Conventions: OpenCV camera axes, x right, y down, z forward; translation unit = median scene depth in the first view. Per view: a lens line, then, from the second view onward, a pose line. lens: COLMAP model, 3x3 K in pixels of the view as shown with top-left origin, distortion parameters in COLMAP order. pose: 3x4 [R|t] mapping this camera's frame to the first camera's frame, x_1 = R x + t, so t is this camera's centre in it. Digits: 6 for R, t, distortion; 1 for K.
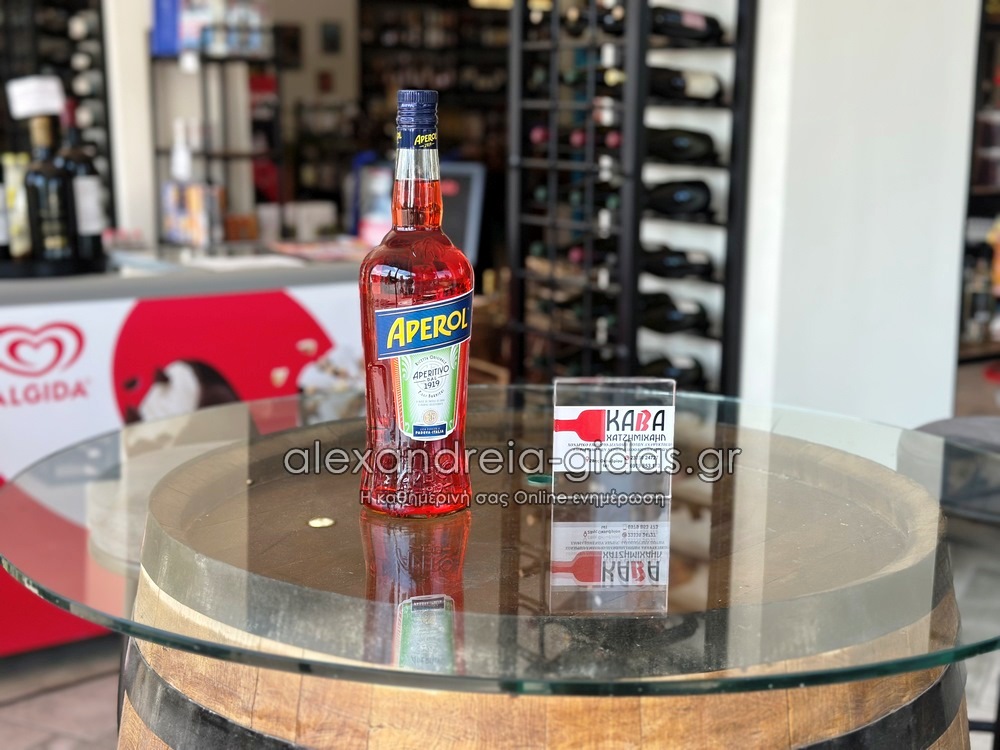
lens RADIAL K [[1413.2, 0, 498.9], [0, 1413.2, 404.1], [0, 0, 1]] dist [0.119454, -0.072520]
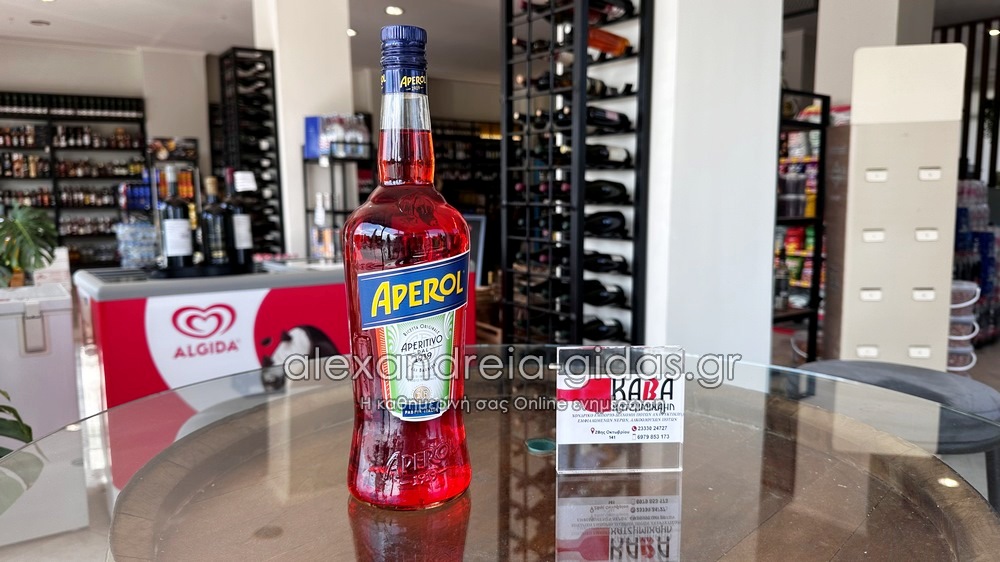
lens RADIAL K [[704.5, 0, 521.2], [0, 704.5, 299.8], [0, 0, 1]] dist [0.187846, -0.464757]
pose [[0.999291, -0.012643, 0.035459, -0.000457], [0.014817, 0.997983, -0.061727, -0.007334], [-0.034607, 0.062209, 0.997463, 0.189971]]
